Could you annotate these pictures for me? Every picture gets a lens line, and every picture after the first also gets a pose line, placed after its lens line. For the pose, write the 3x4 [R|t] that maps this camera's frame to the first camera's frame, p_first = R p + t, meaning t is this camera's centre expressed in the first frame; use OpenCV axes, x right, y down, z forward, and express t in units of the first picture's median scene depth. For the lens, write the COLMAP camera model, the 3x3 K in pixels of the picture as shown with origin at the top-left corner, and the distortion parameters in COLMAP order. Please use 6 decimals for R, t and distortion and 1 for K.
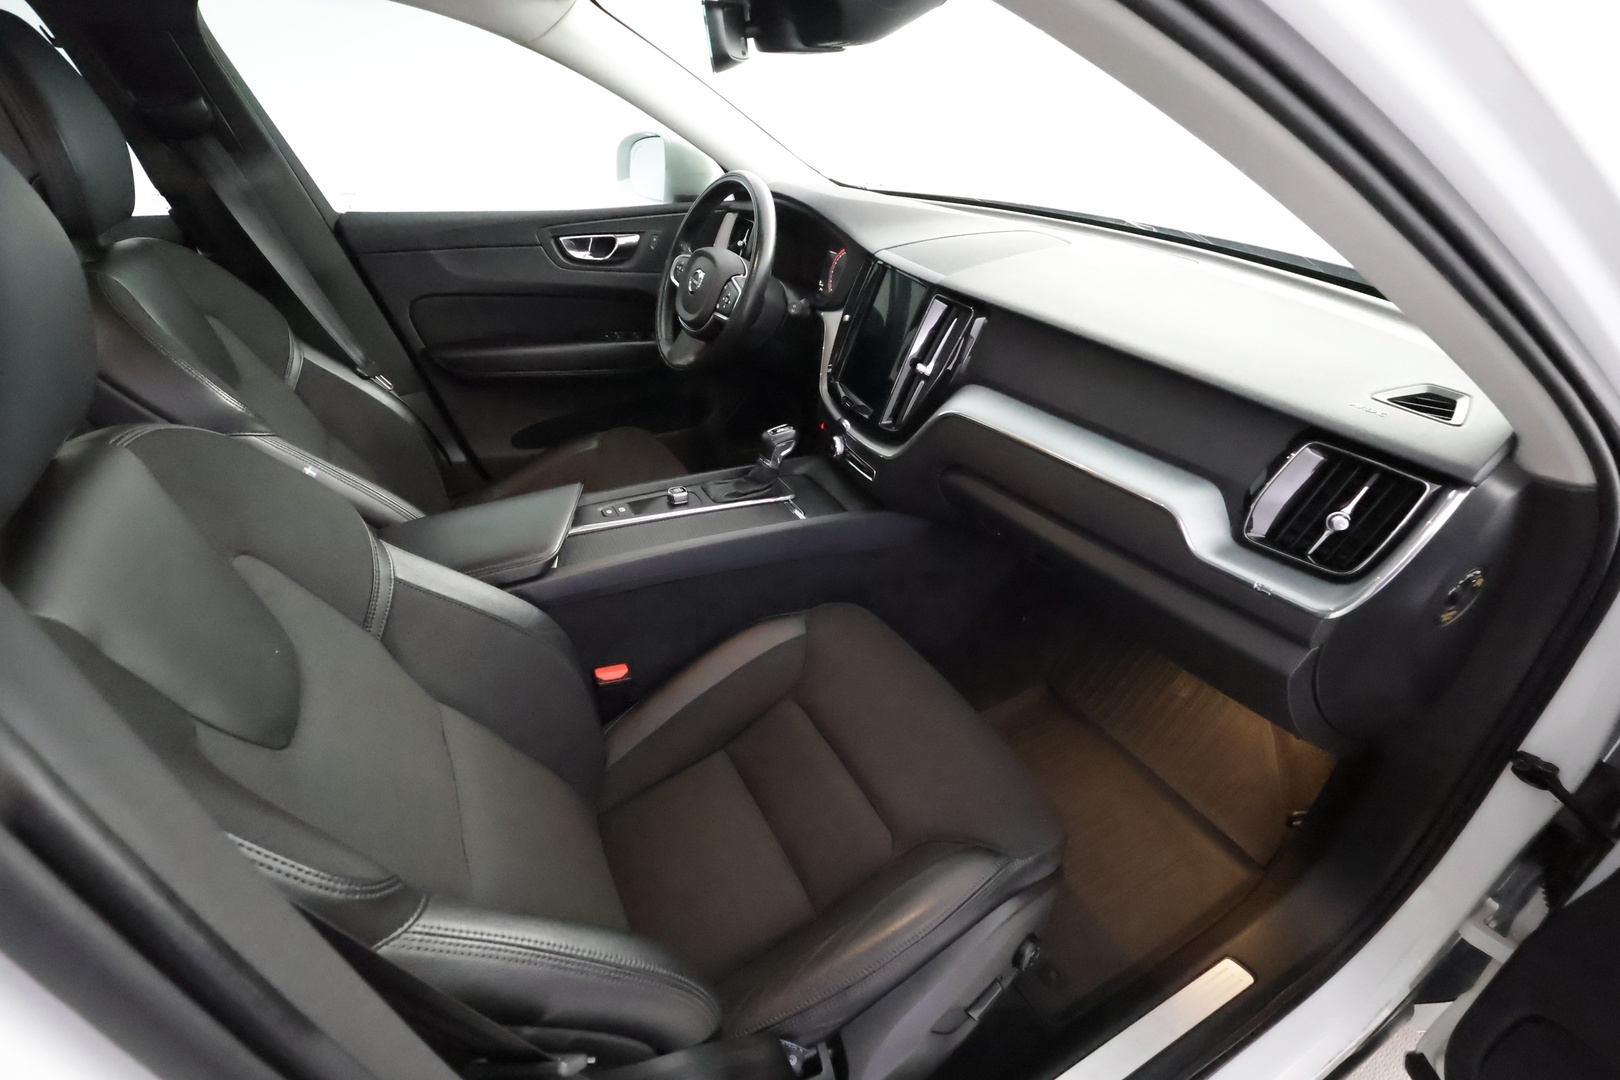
lens RADIAL K [[759.3, 0, 812.8], [0, 759.3, 548.0], [0, 0, 1]] dist [0.022407, -0.000563]
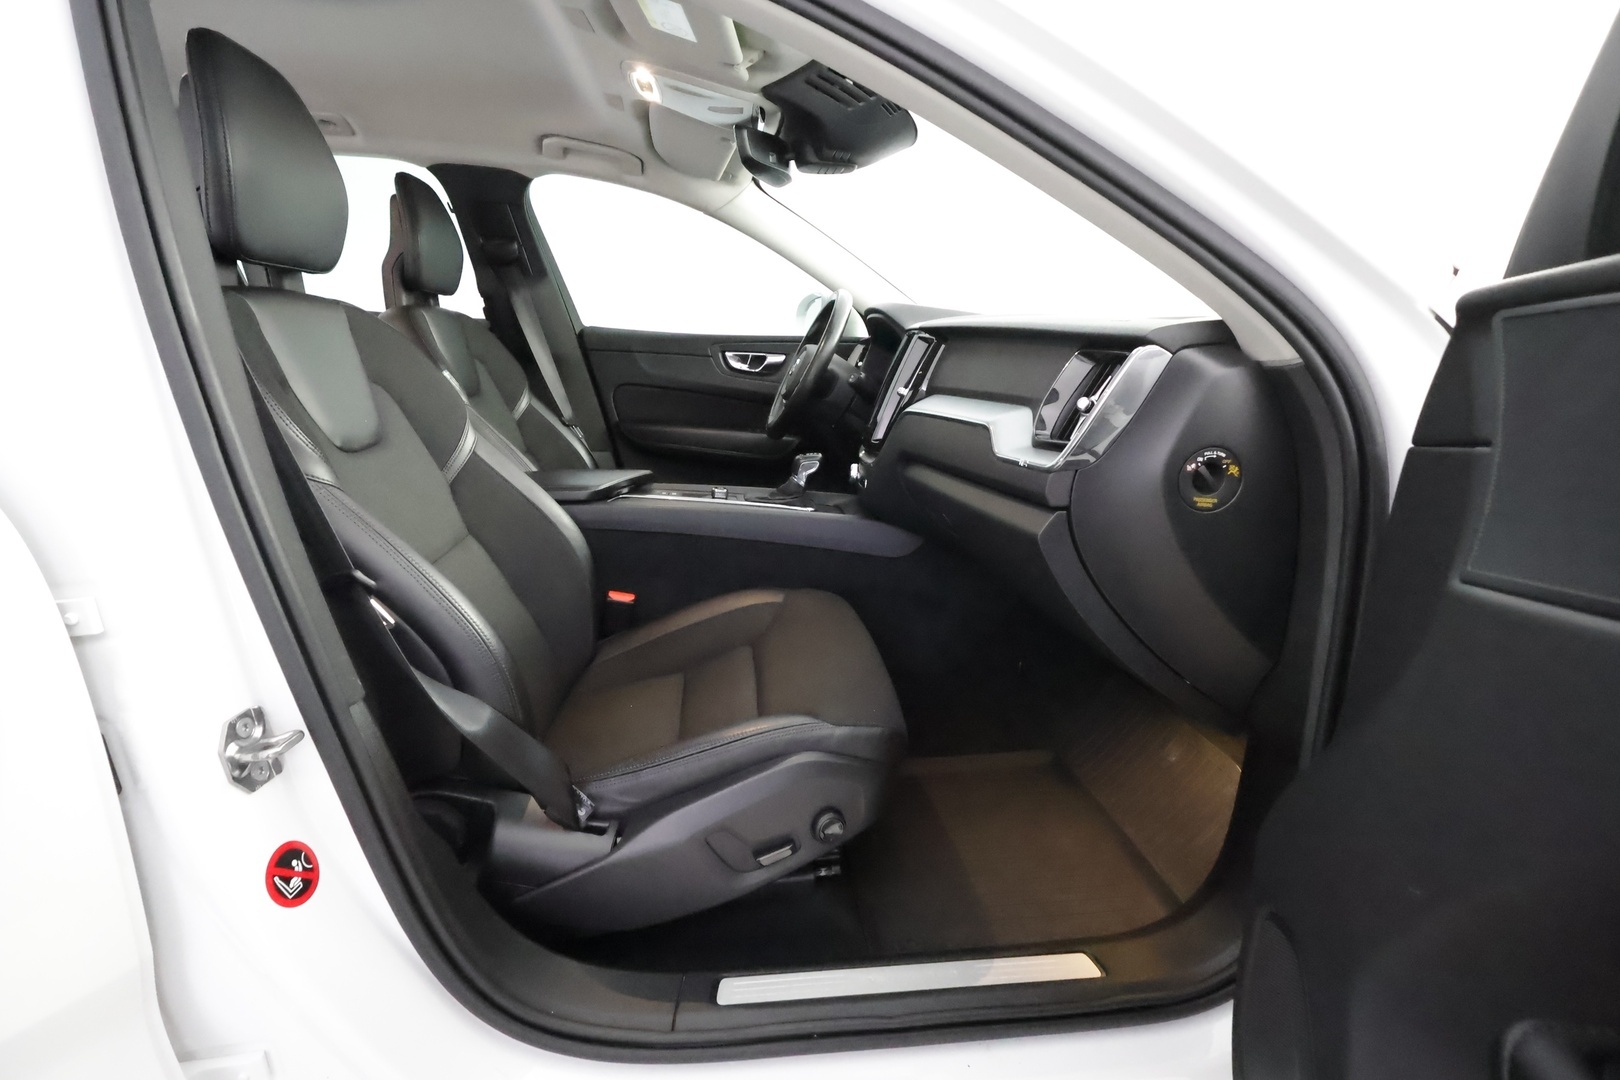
lens RADIAL K [[759.3, 0, 806.6], [0, 759.3, 545.3], [0, 0, 1]] dist [0.022407, -0.000563]
pose [[0.931753, 0.107533, -0.346804, 0.353470], [-0.205011, 0.944128, -0.258057, 0.269557], [0.299678, 0.311544, 0.901739, -0.062292]]
